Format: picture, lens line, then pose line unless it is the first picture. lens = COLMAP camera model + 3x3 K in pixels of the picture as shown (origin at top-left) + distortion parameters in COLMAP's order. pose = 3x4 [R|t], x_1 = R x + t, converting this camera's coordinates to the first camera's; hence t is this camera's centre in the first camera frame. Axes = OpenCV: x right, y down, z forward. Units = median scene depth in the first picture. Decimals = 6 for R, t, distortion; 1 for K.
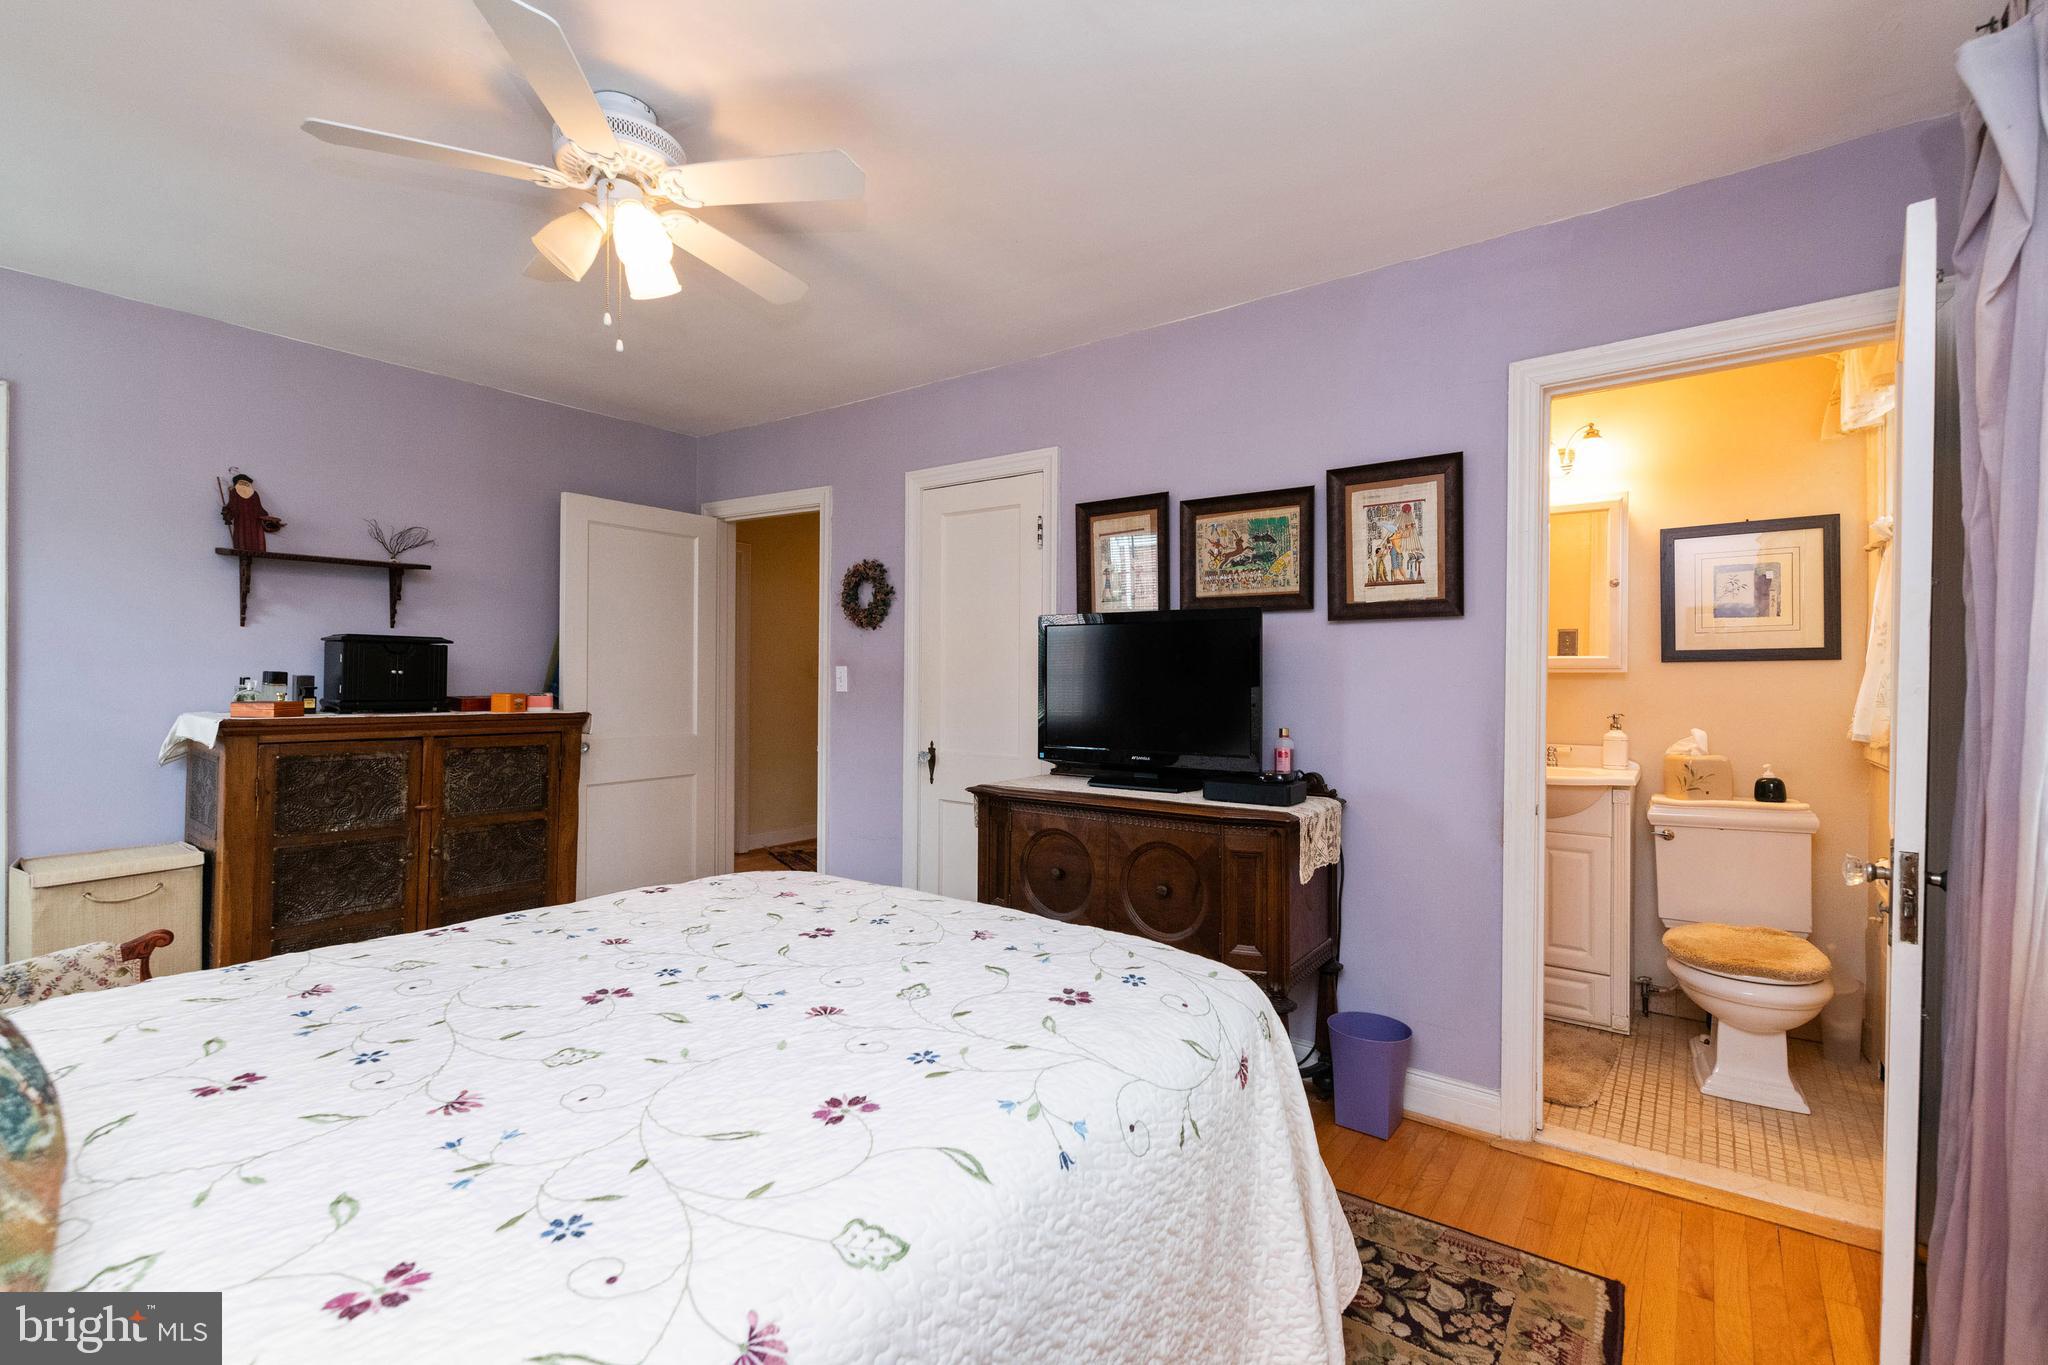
lens RADIAL K [[875.7, 0, 1021.5], [0, 875.7, 676.3], [0, 0, 1]] dist [0.009194, -0.005670]
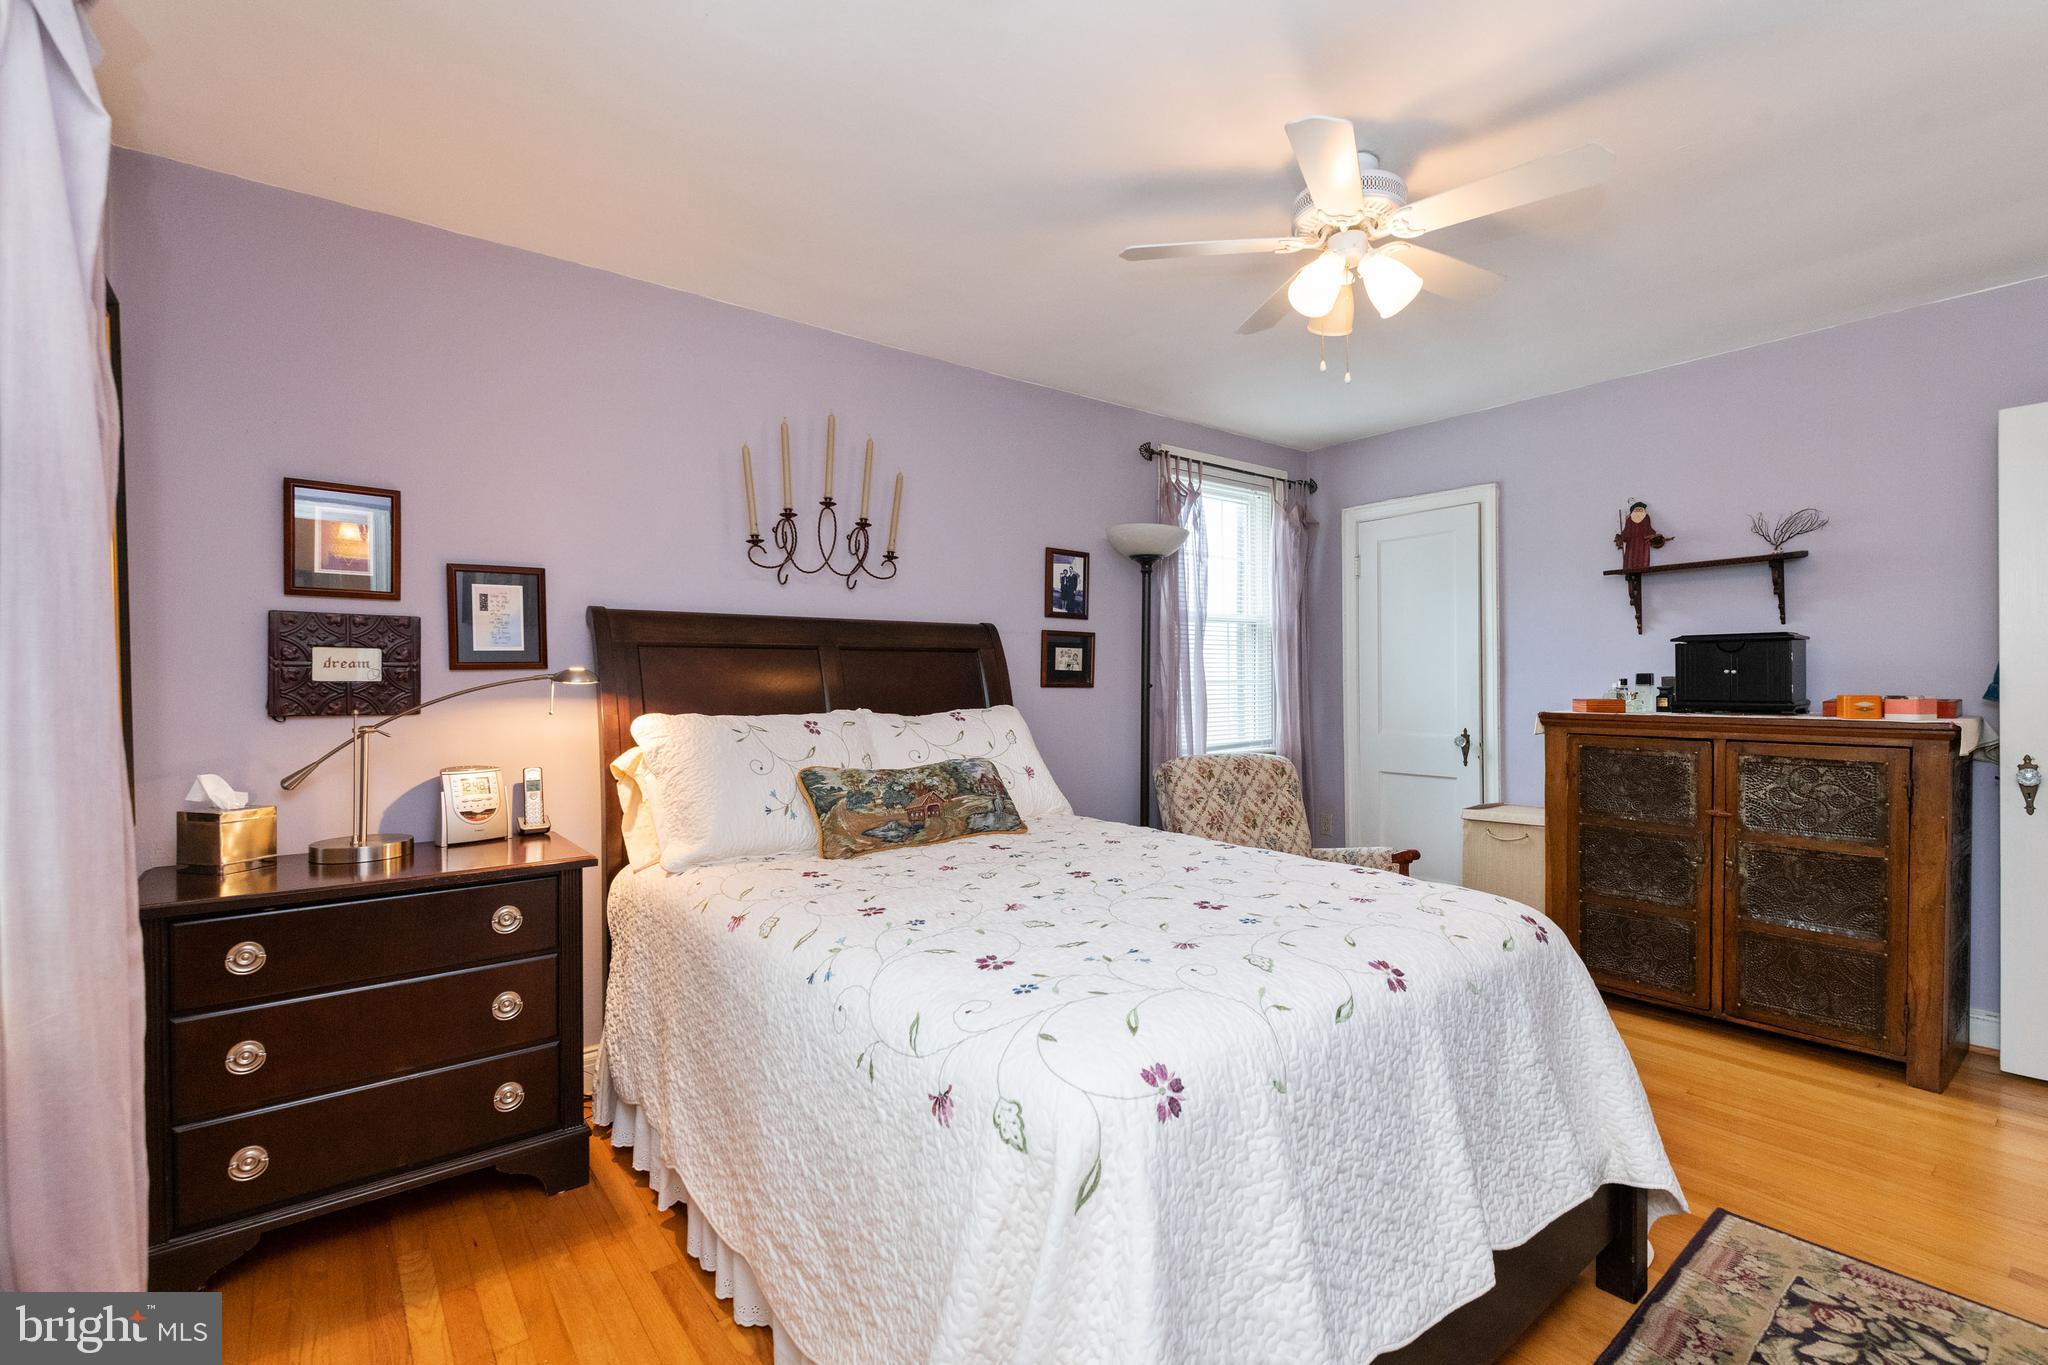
lens RADIAL K [[875.7, 0, 1025.9], [0, 875.7, 687.3], [0, 0, 1]] dist [0.009194, -0.005670]
pose [[-0.244769, -0.001964, -0.969579, 0.422732], [0.004621, 0.999984, -0.003192, 0.012338], [0.969570, -0.005262, -0.244756, 0.505767]]
